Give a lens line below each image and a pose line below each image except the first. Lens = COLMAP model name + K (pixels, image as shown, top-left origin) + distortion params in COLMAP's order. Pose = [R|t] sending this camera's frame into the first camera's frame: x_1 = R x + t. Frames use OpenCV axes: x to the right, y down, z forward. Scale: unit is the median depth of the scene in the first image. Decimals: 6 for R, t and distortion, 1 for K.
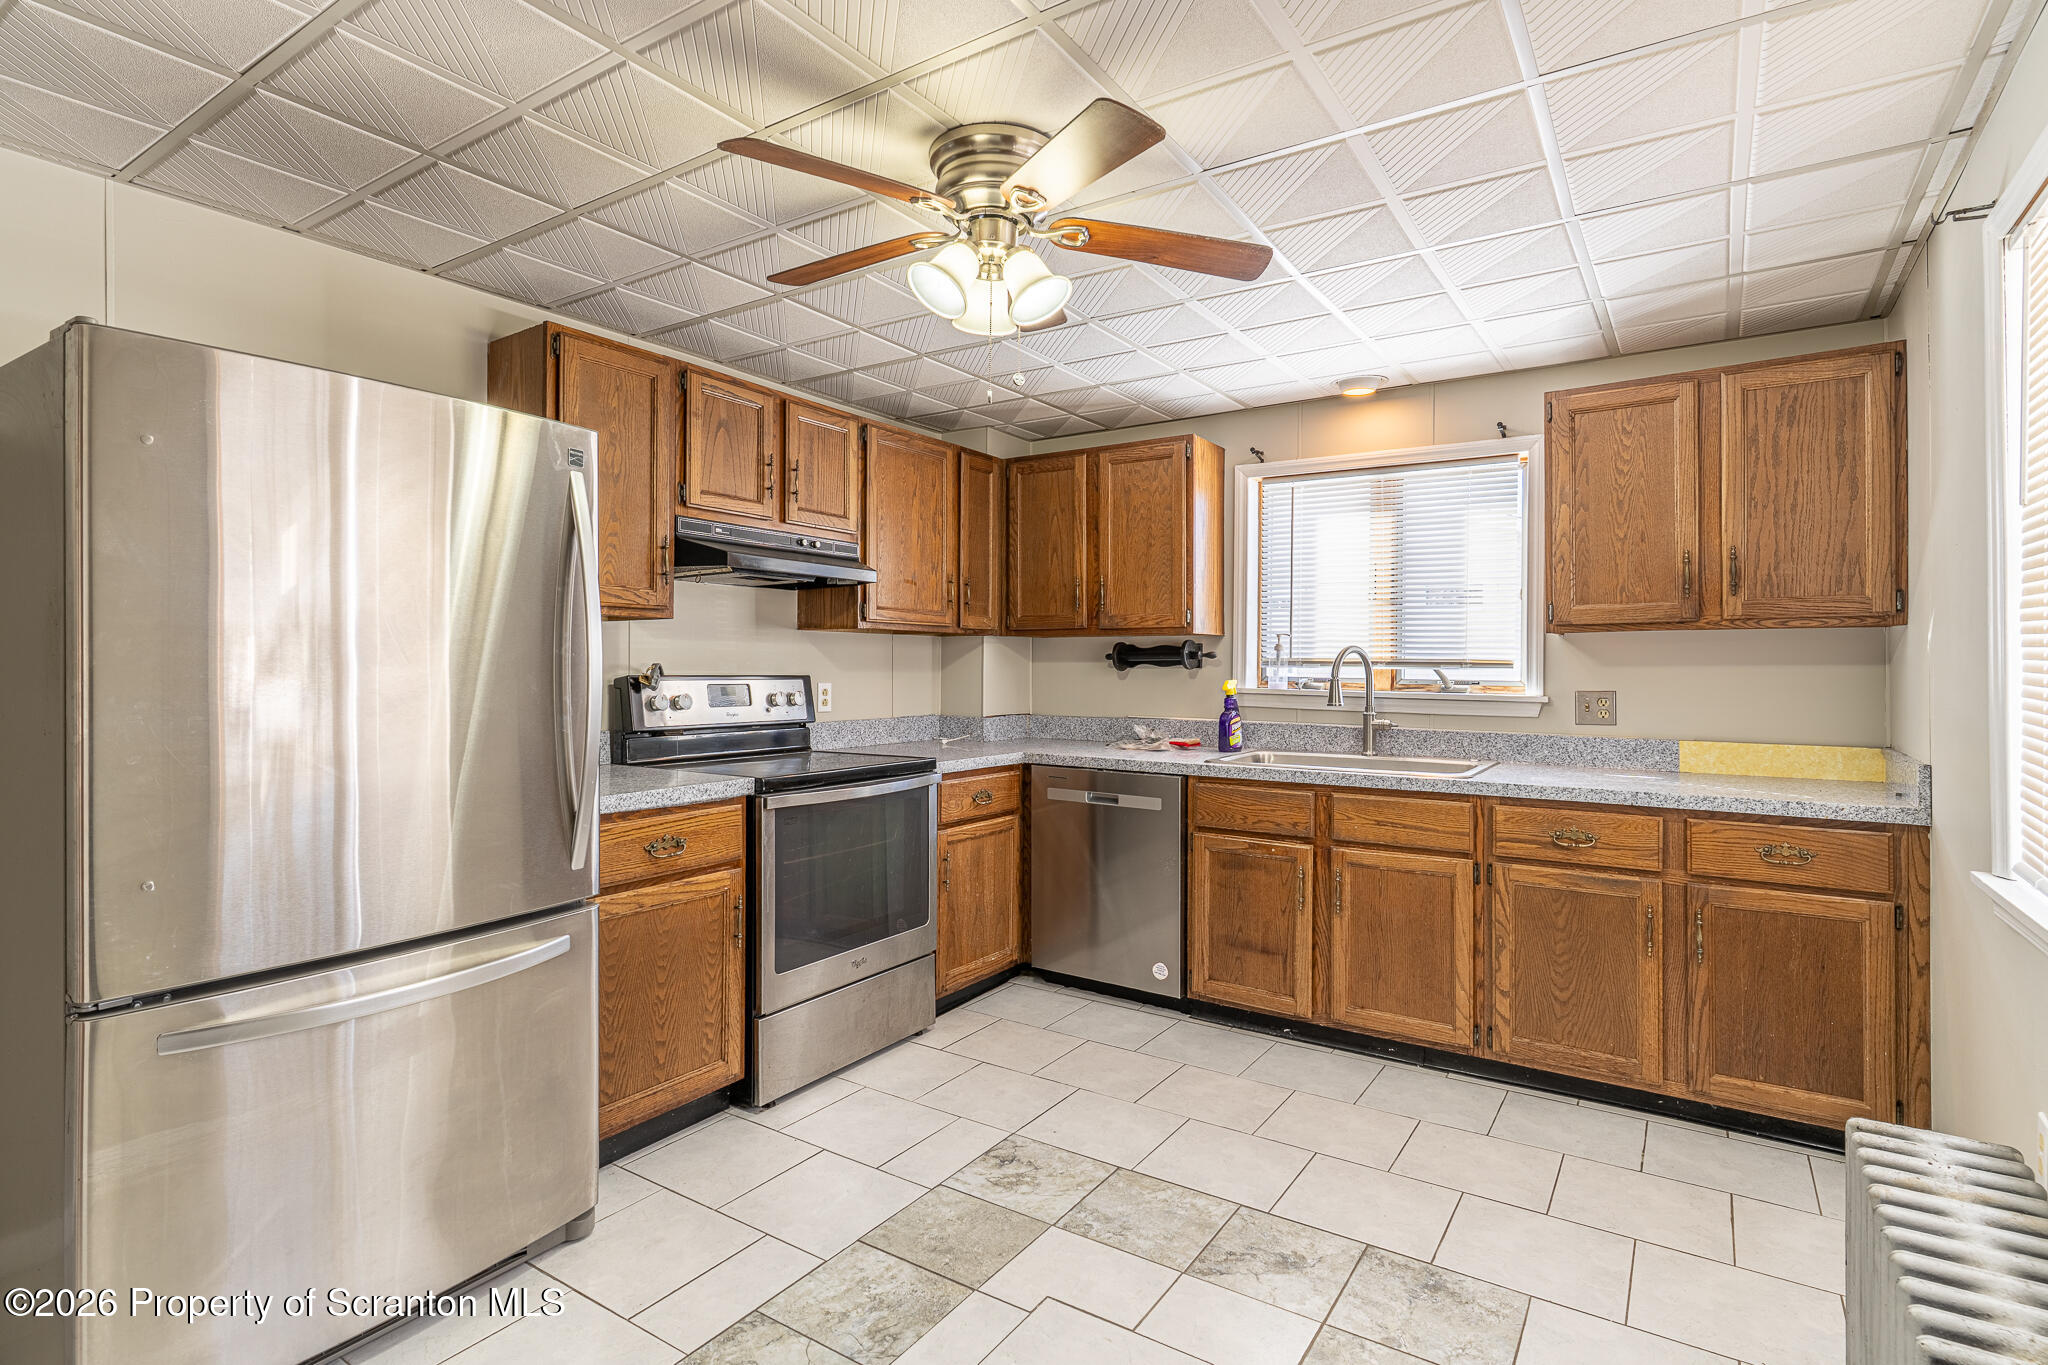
lens RADIAL K [[995.8, 0, 1019.0], [0, 995.8, 670.8], [0, 0, 1]] dist [-0.001222, -0.000863]
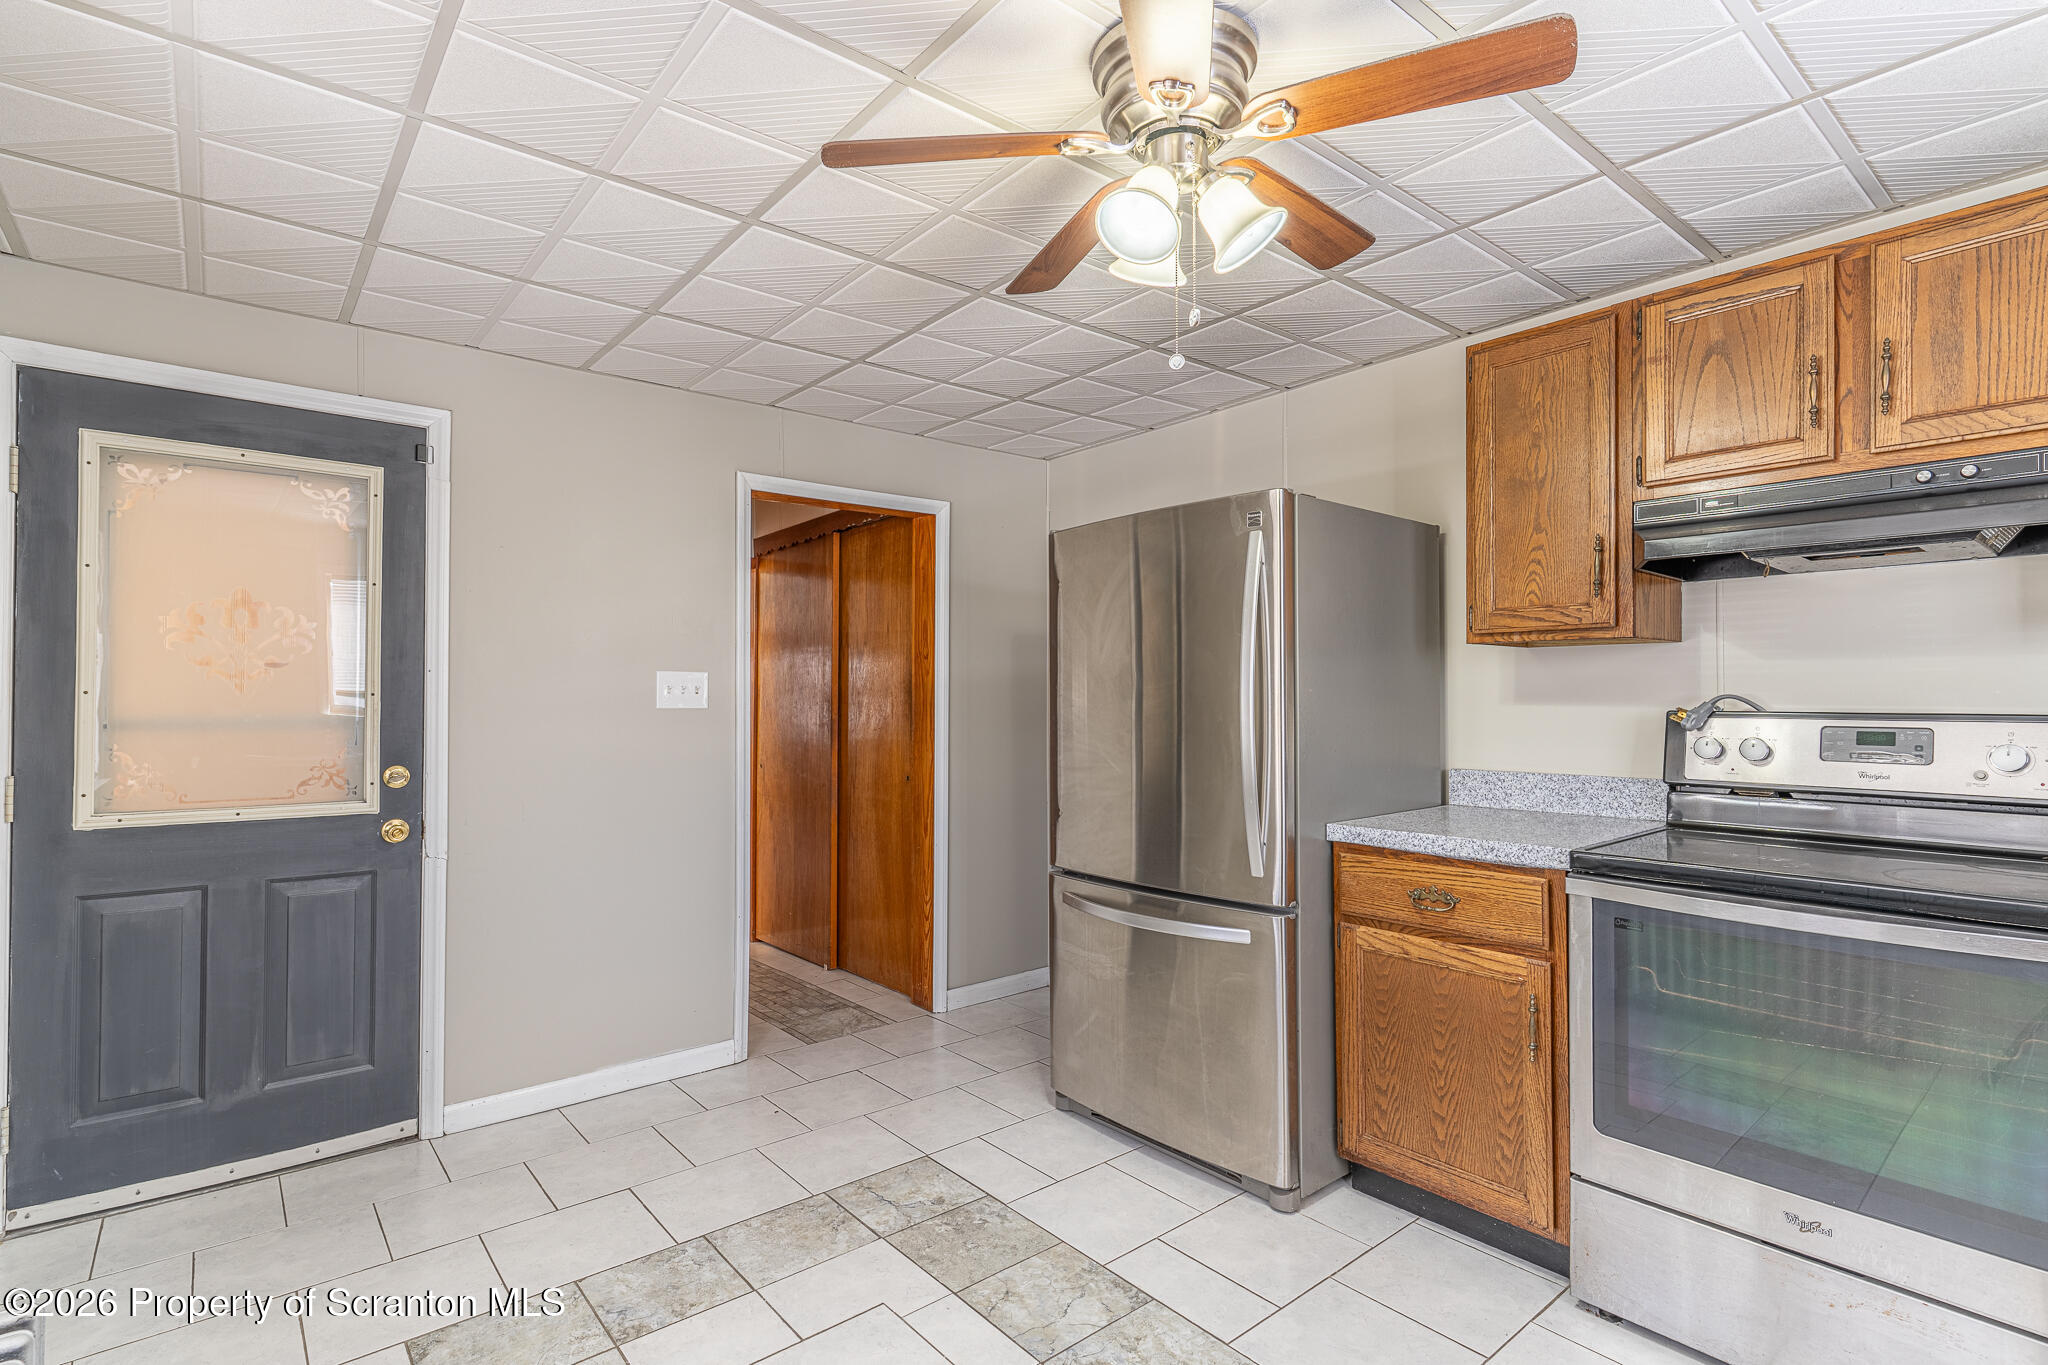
lens RADIAL K [[995.8, 0, 1020.8], [0, 995.8, 697.3], [0, 0, 1]] dist [-0.001222, -0.000863]
pose [[-0.296491, -0.002502, -0.955032, 0.498310], [0.002493, 0.999991, -0.003394, -0.004097], [0.955032, -0.003388, -0.296482, 0.728251]]
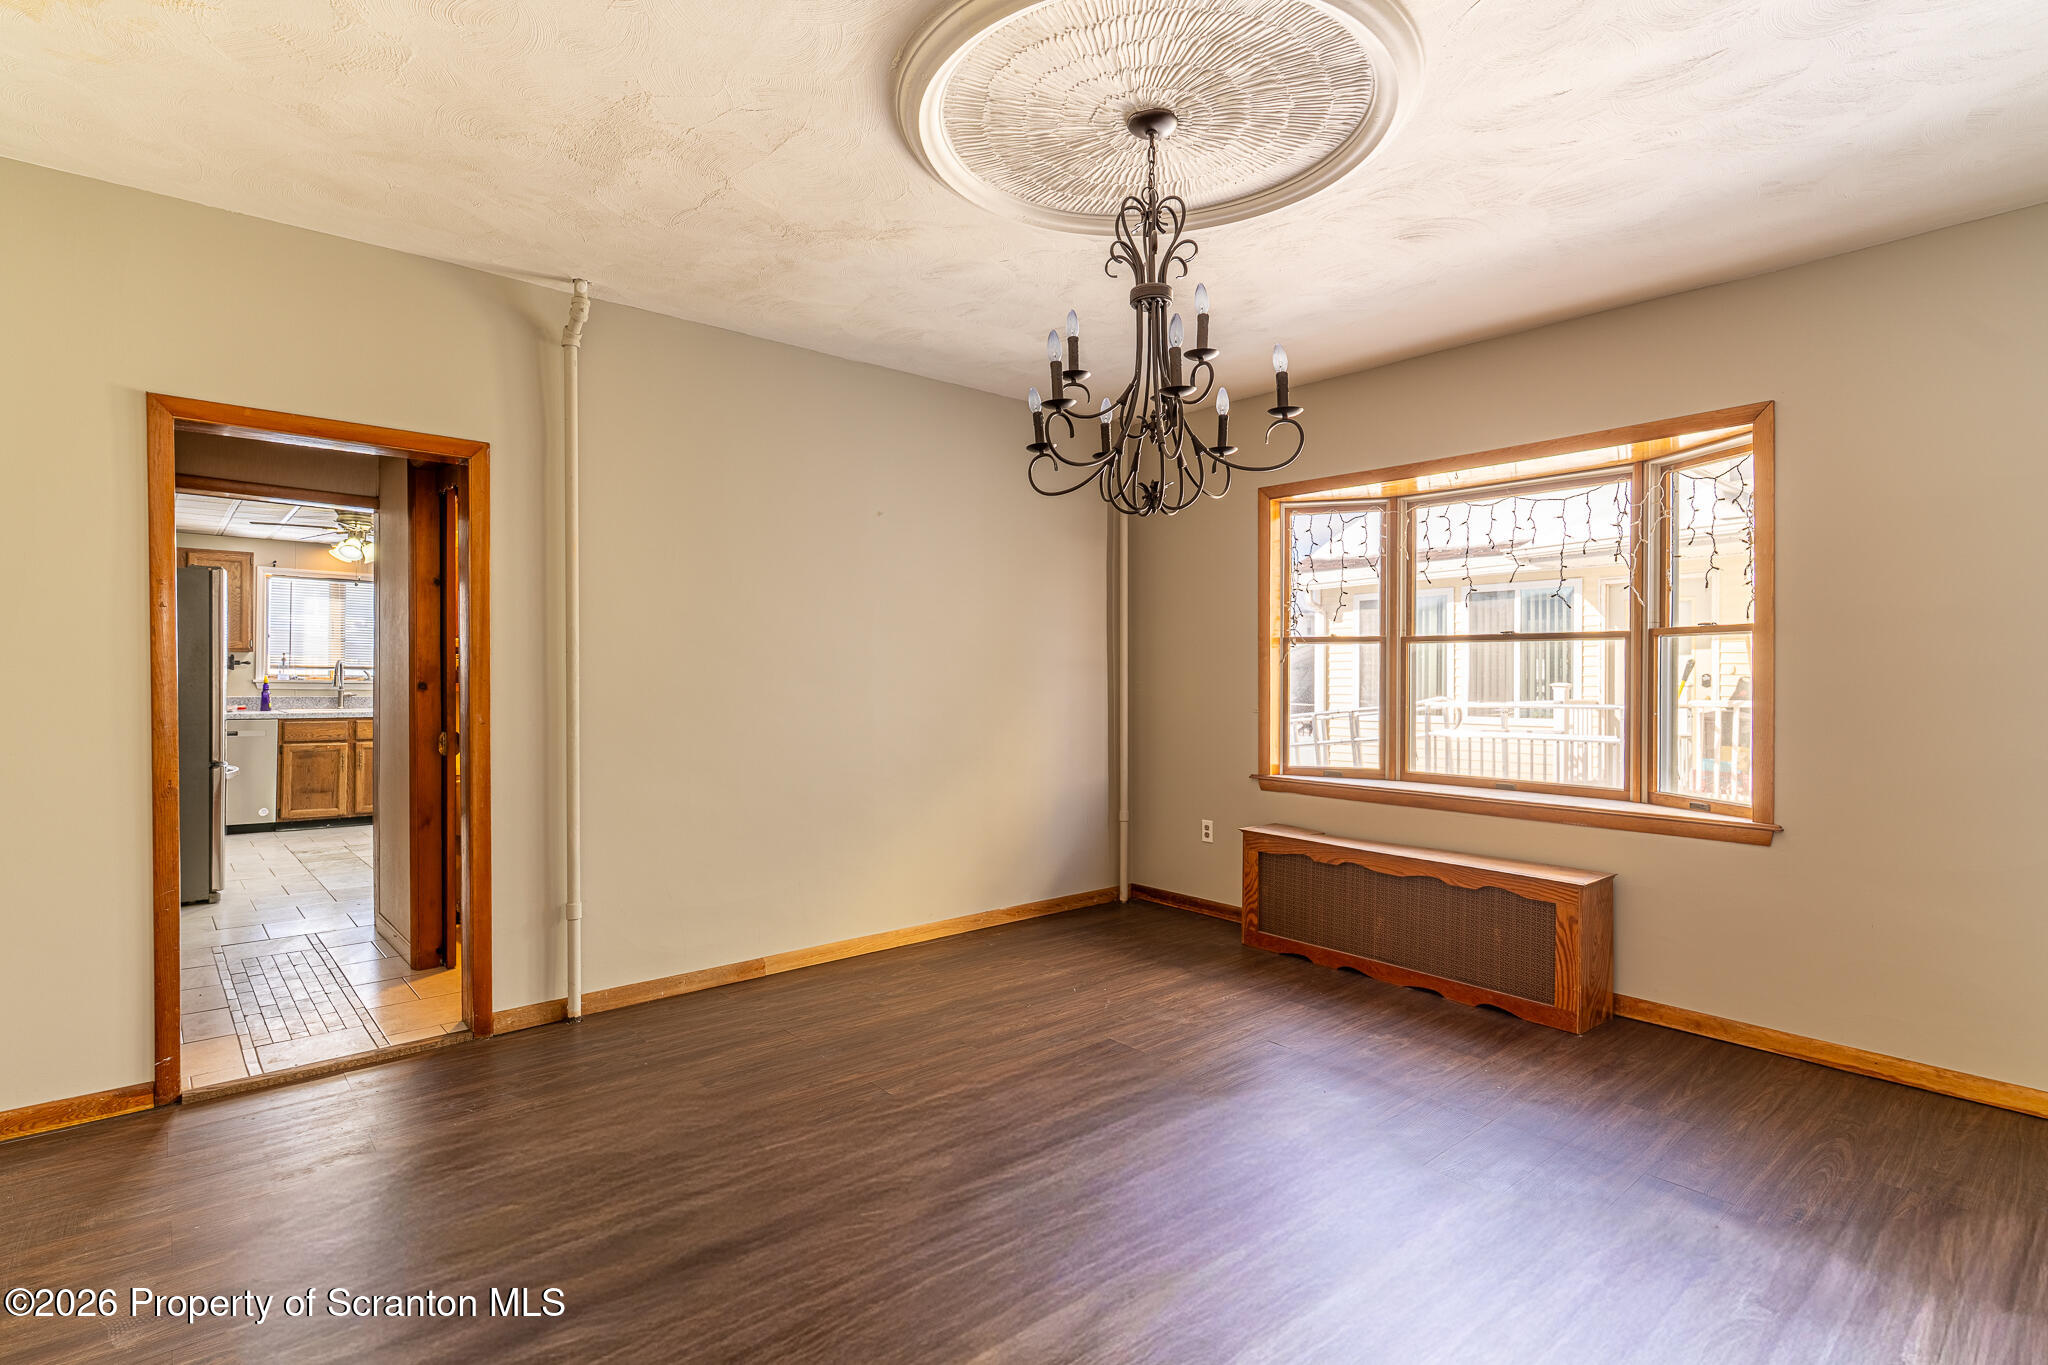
lens RADIAL K [[995.8, 0, 974.7], [0, 995.8, 681.2], [0, 0, 1]] dist [-0.001222, -0.000863]
pose [[0.290498, -0.004831, 0.956864, -1.652281], [-0.003792, 0.999974, 0.006200, 0.003504], [-0.956868, -0.005429, 0.290472, -1.221349]]
